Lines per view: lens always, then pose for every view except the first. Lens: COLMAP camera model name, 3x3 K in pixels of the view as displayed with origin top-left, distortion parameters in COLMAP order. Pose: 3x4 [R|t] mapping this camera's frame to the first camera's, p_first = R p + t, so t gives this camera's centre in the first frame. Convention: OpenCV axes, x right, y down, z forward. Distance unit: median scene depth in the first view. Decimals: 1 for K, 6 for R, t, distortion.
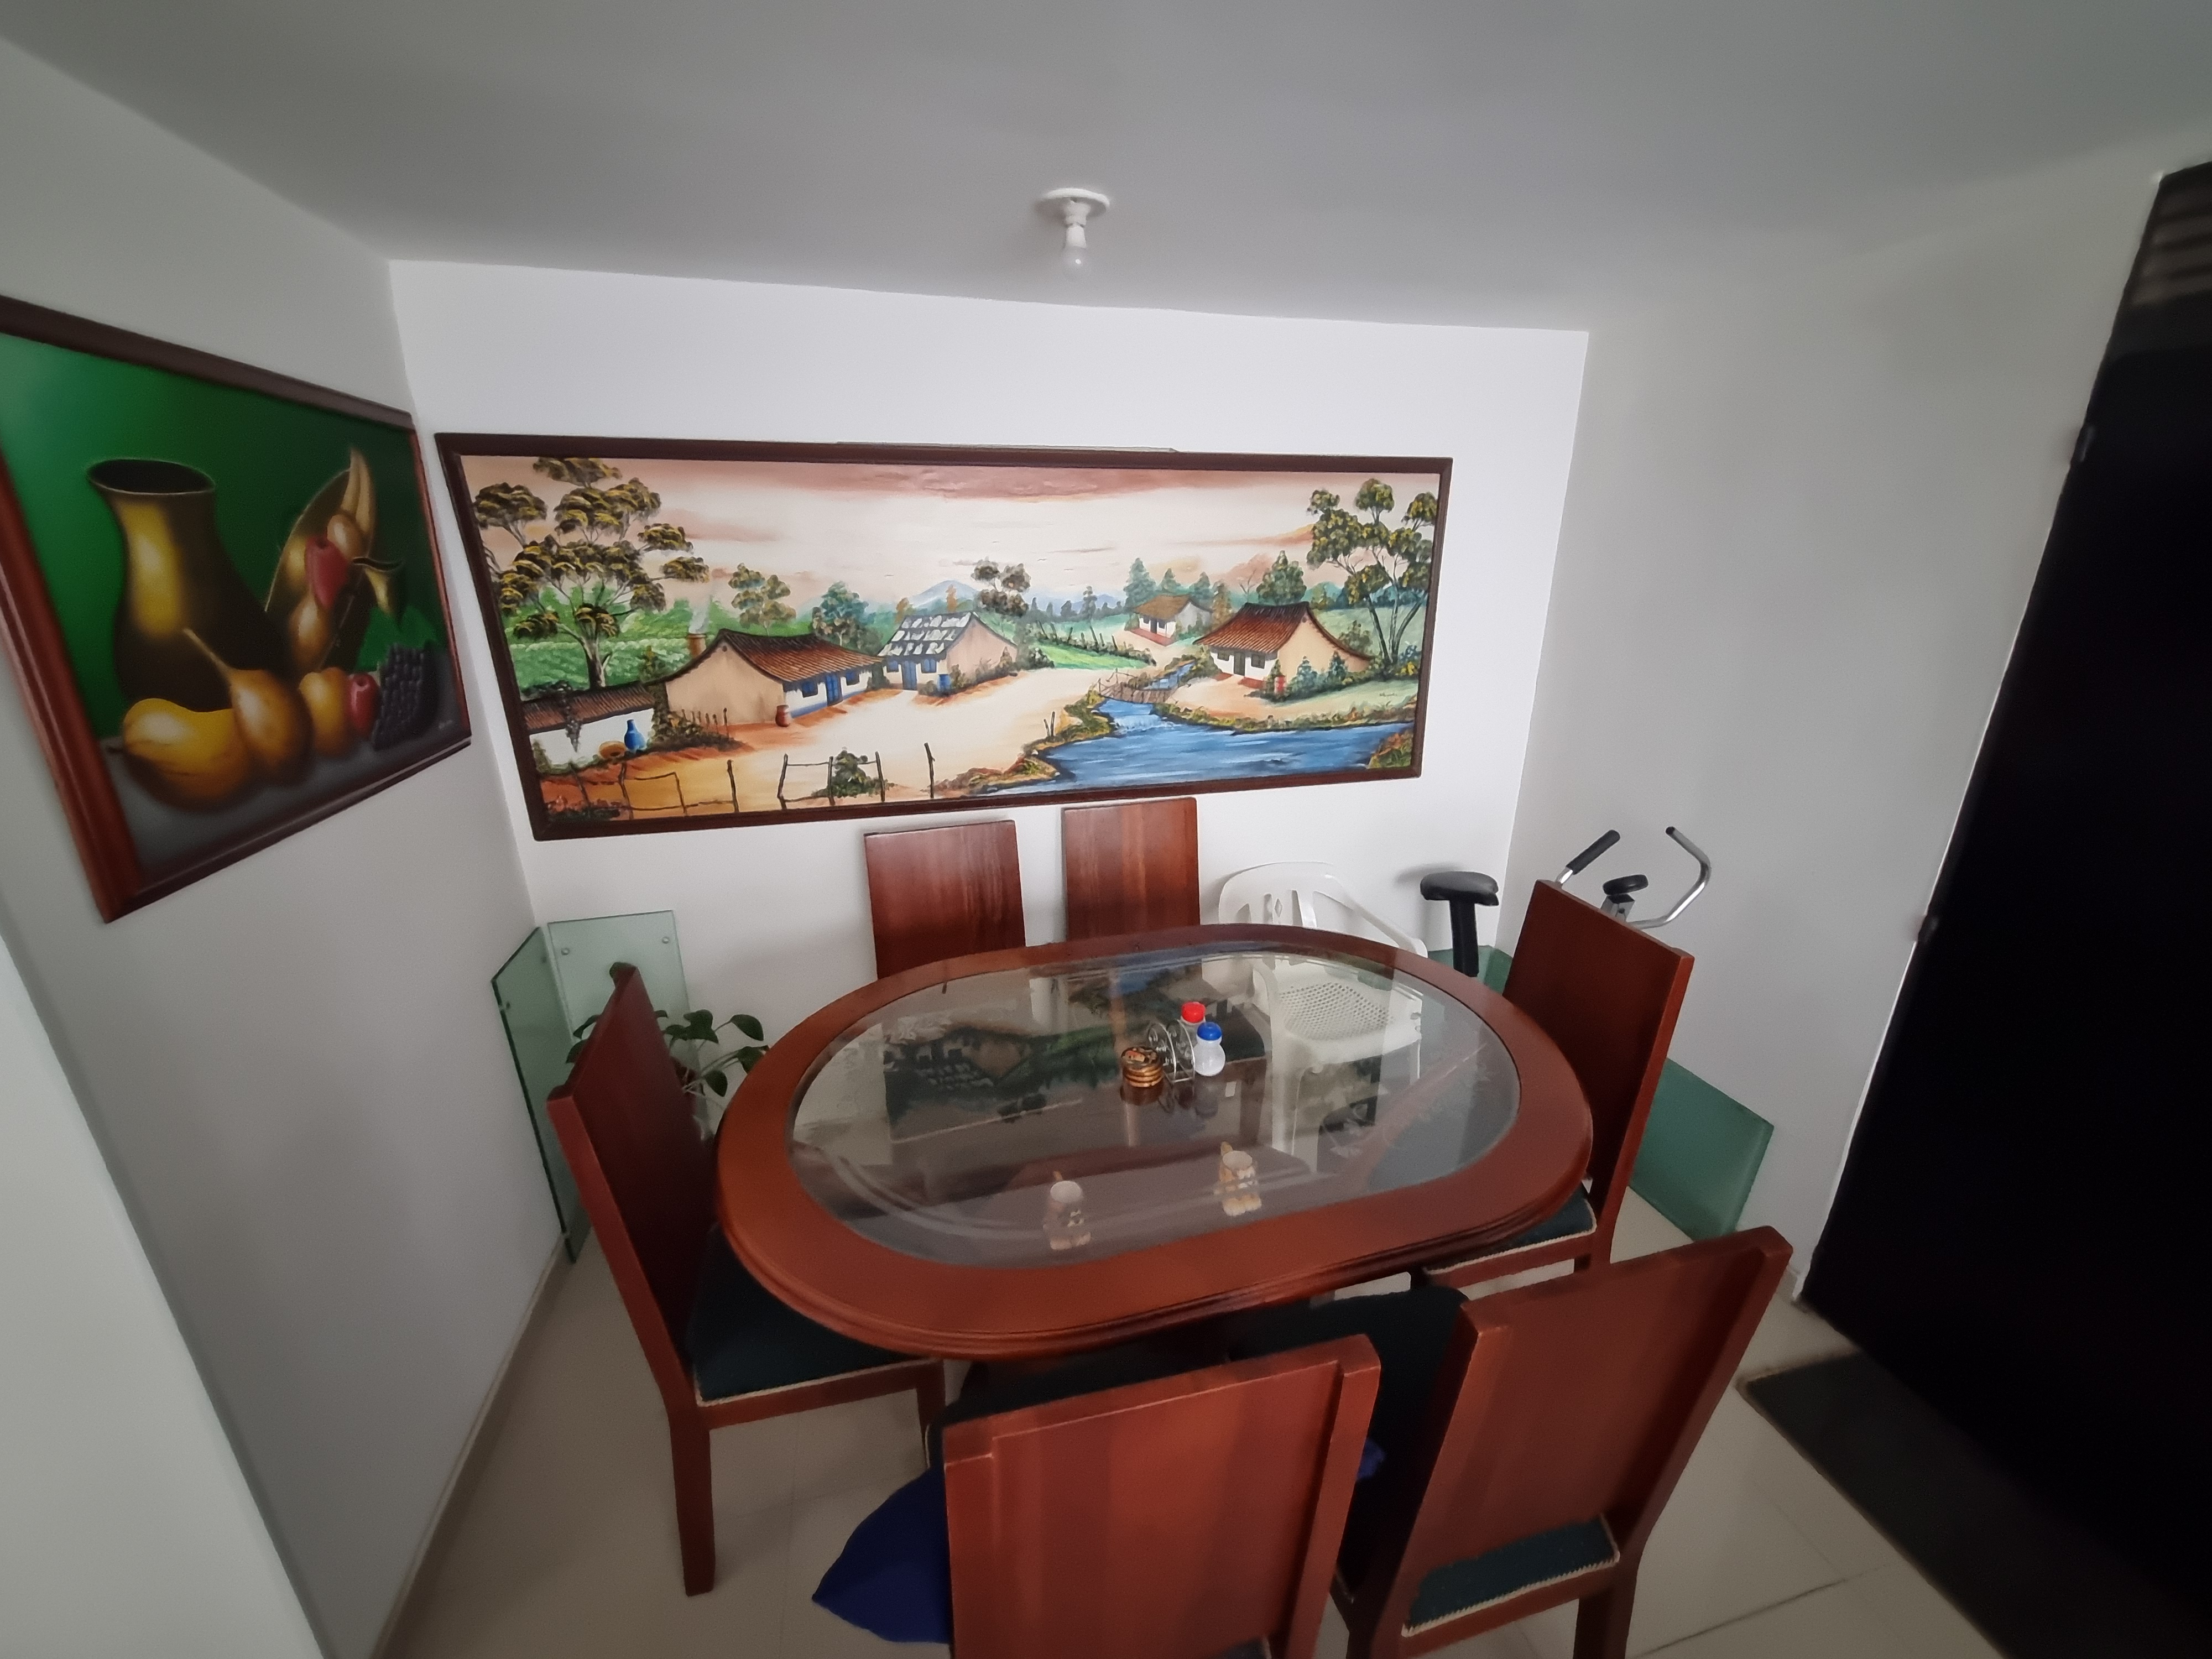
lens RADIAL K [[859.5, 0, 1108.1], [0, 859.5, 822.5], [0, 0, 1]] dist [-0.007957, 0.003508]
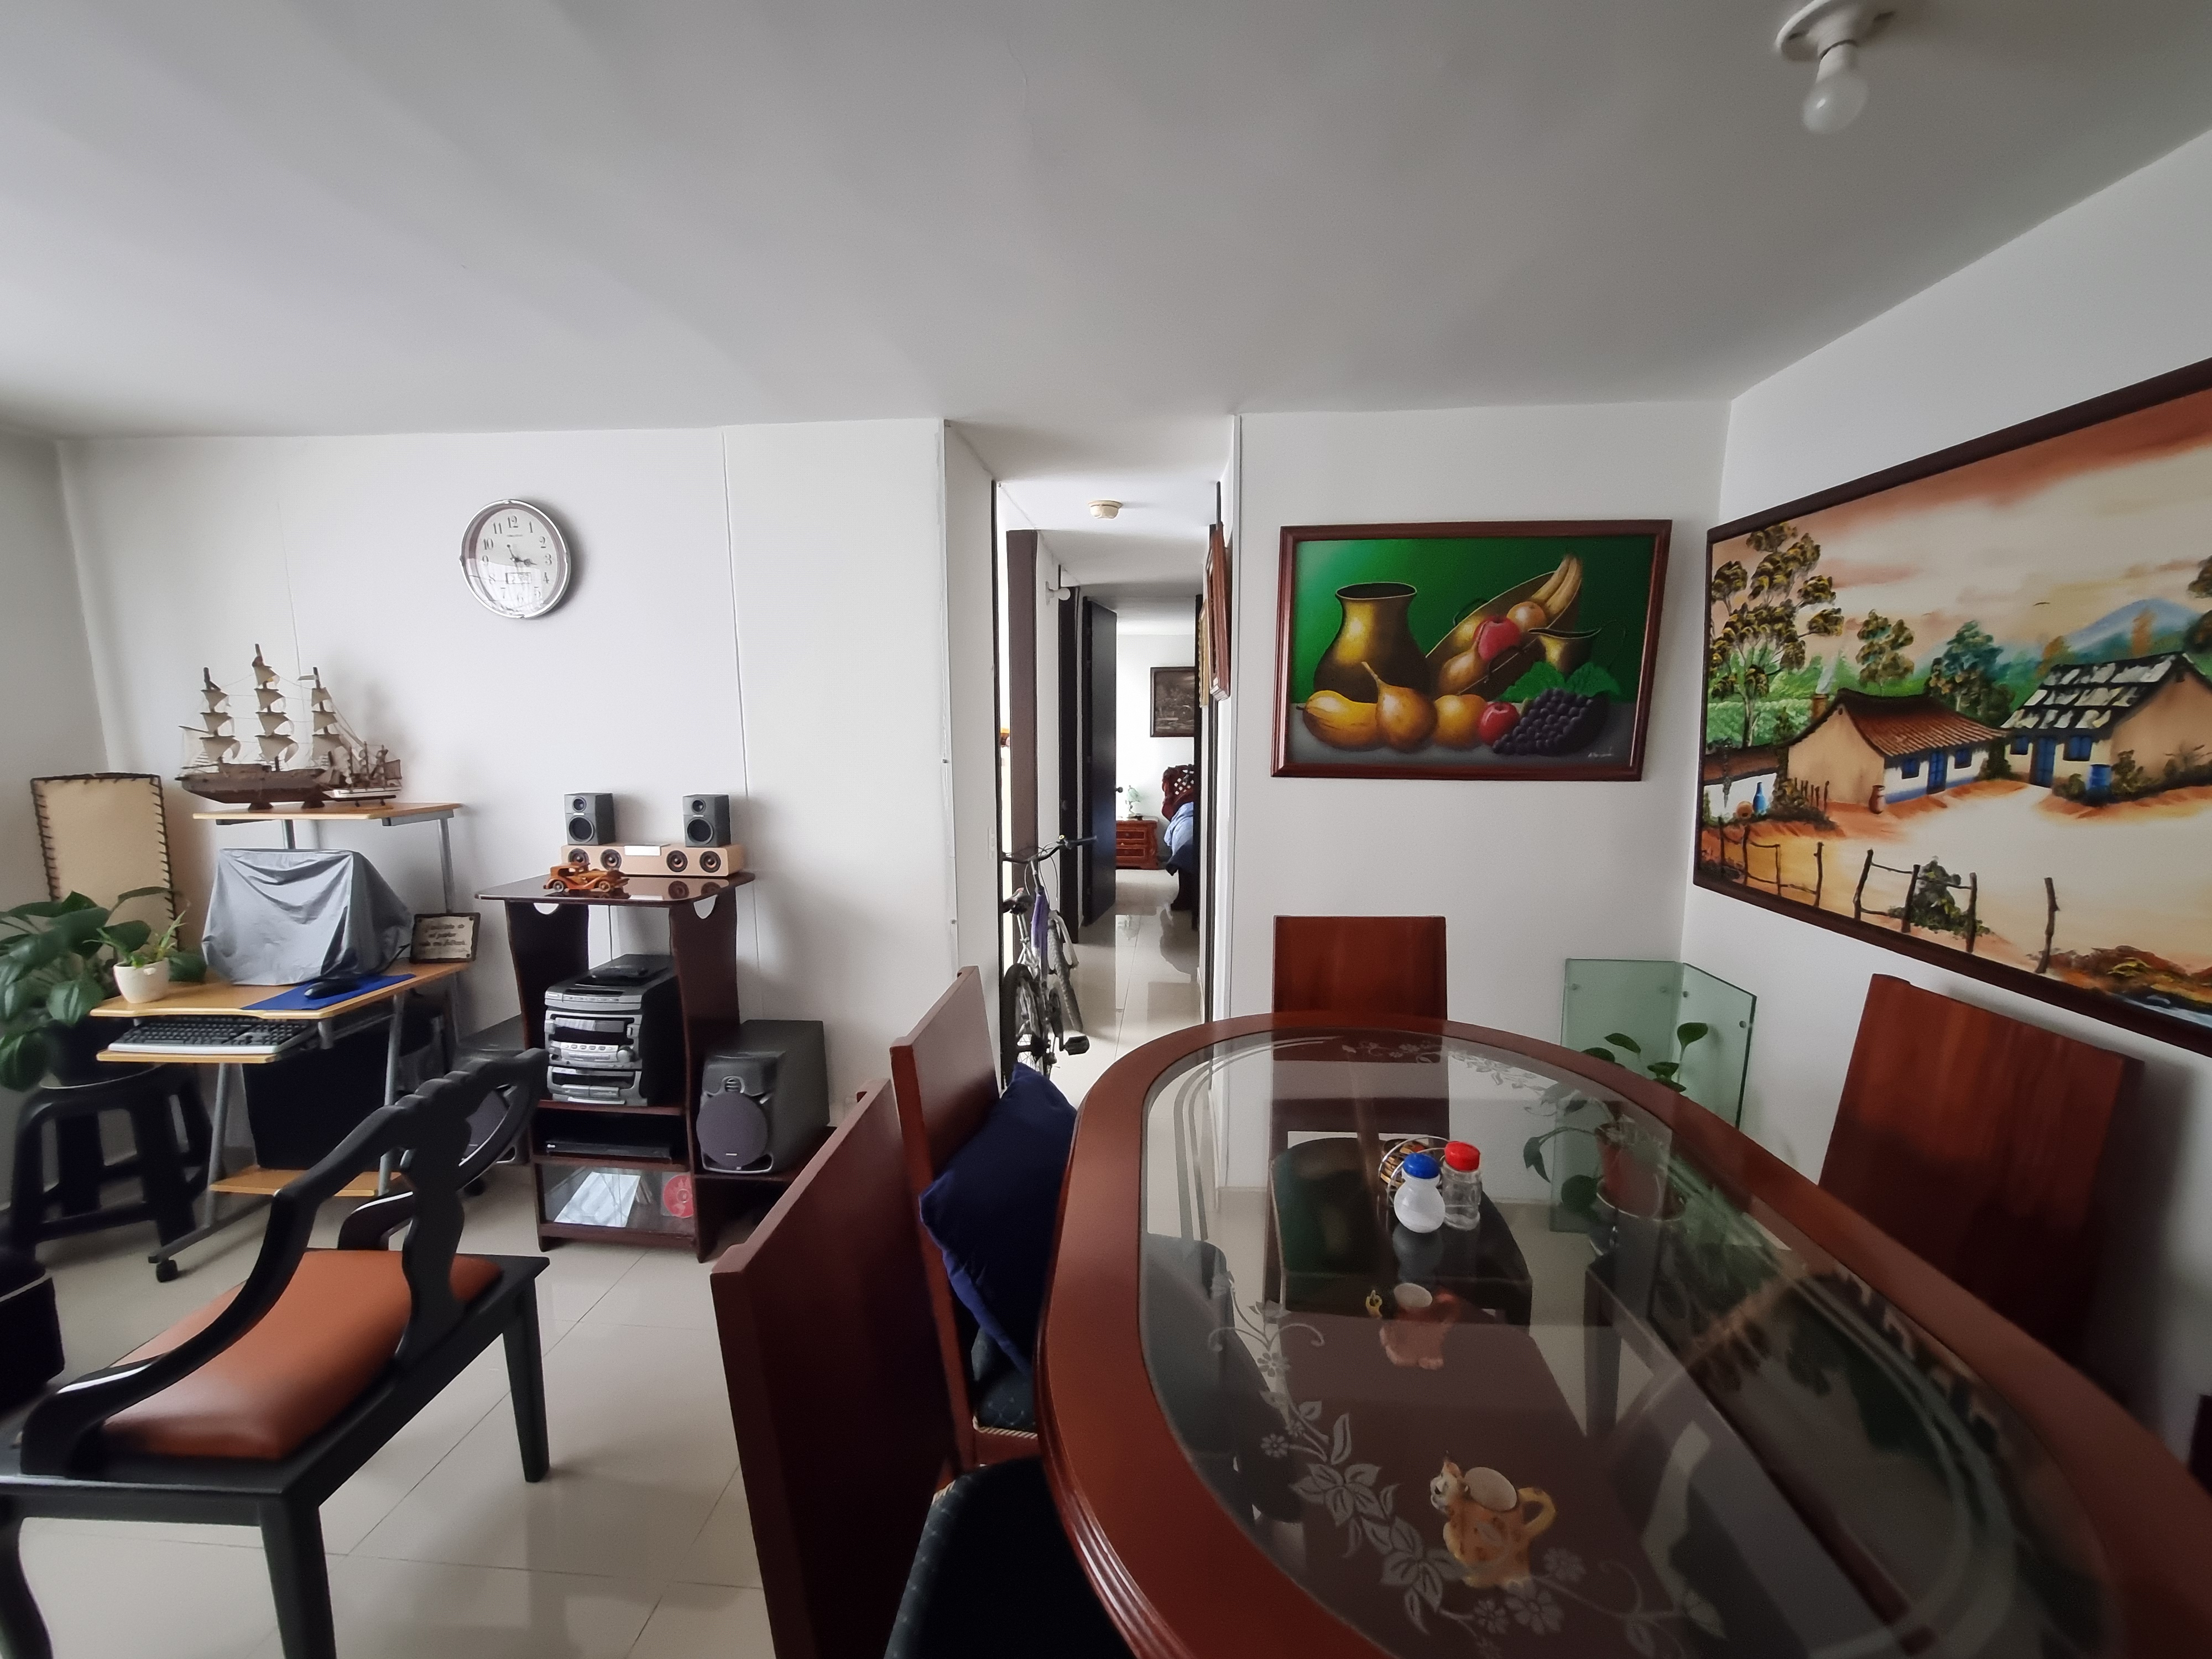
lens RADIAL K [[859.5, 0, 1108.1], [0, 859.5, 822.5], [0, 0, 1]] dist [-0.007957, 0.003508]
pose [[-0.325615, 0.119009, -0.937983, 0.594851], [-0.288762, 0.932132, 0.218508, -0.075432], [0.900329, 0.342003, -0.269151, 0.609259]]
